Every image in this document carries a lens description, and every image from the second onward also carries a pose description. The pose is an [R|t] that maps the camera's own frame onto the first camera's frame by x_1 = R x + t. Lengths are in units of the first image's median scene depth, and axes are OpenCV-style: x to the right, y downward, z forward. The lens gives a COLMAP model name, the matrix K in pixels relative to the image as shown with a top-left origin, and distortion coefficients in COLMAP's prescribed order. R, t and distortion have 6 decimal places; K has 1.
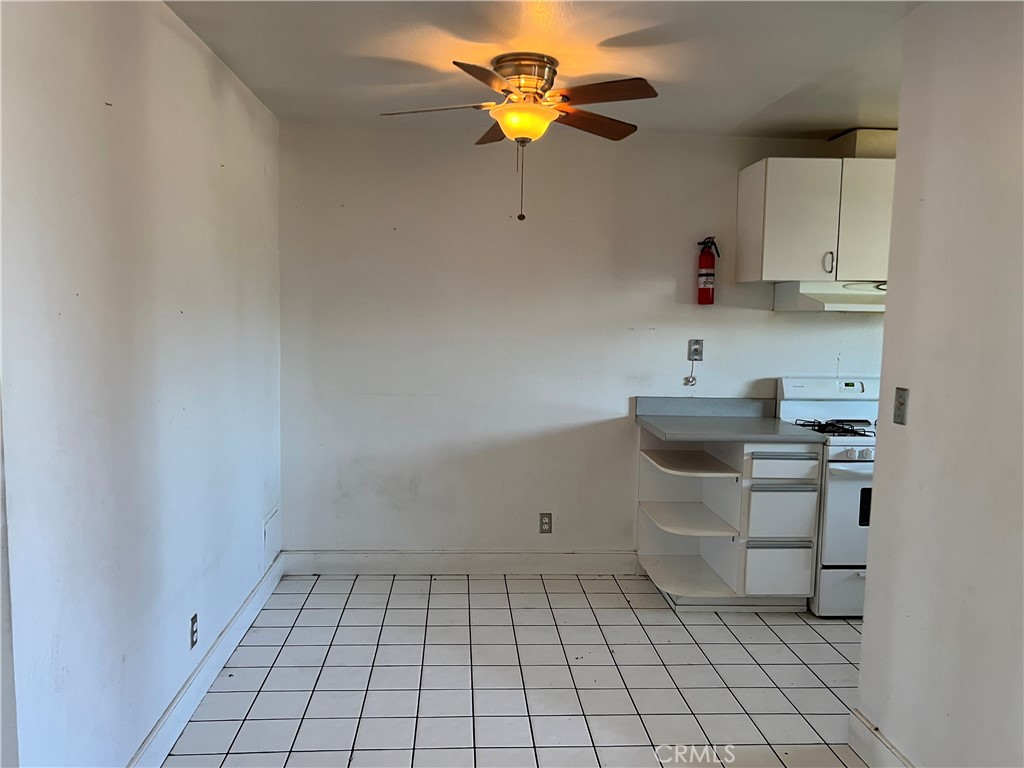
lens RADIAL K [[773.8, 0, 509.7], [0, 773.8, 379.3], [0, 0, 1]] dist [0.101414, -0.104190]
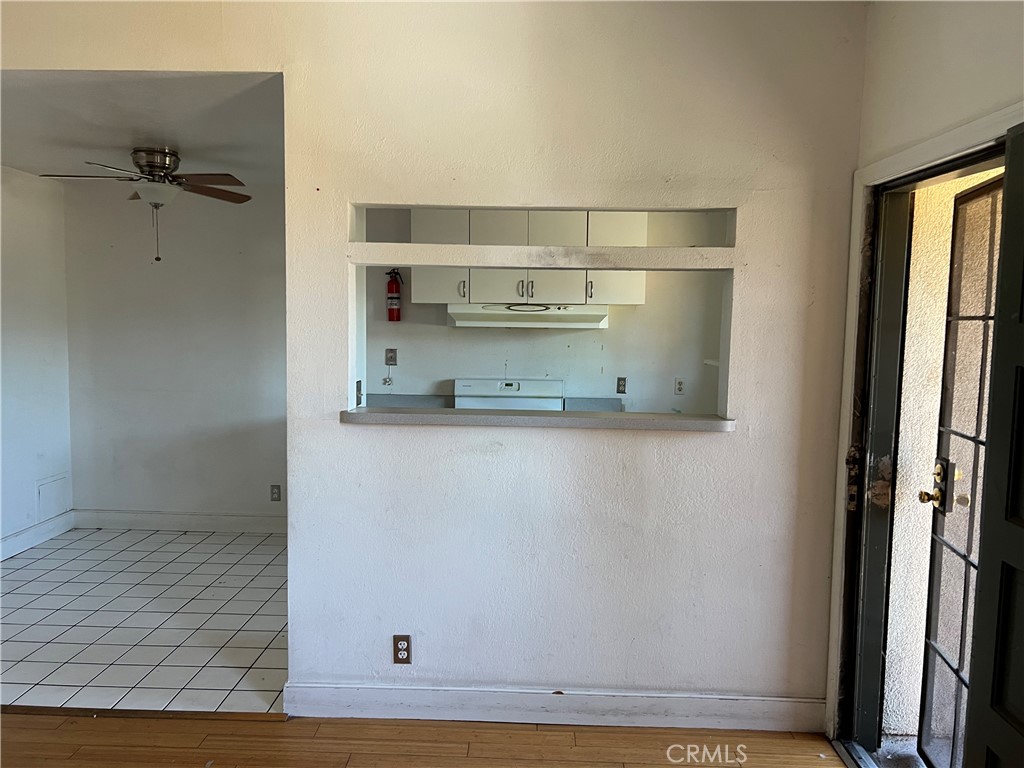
lens RADIAL K [[773.8, 0, 509.7], [0, 773.8, 379.3], [0, 0, 1]] dist [0.101414, -0.104190]
pose [[0.993959, 0.003696, -0.109688, 0.577795], [-0.005912, 0.999785, -0.019882, 0.023036], [0.109591, 0.020411, 0.993767, -0.239877]]
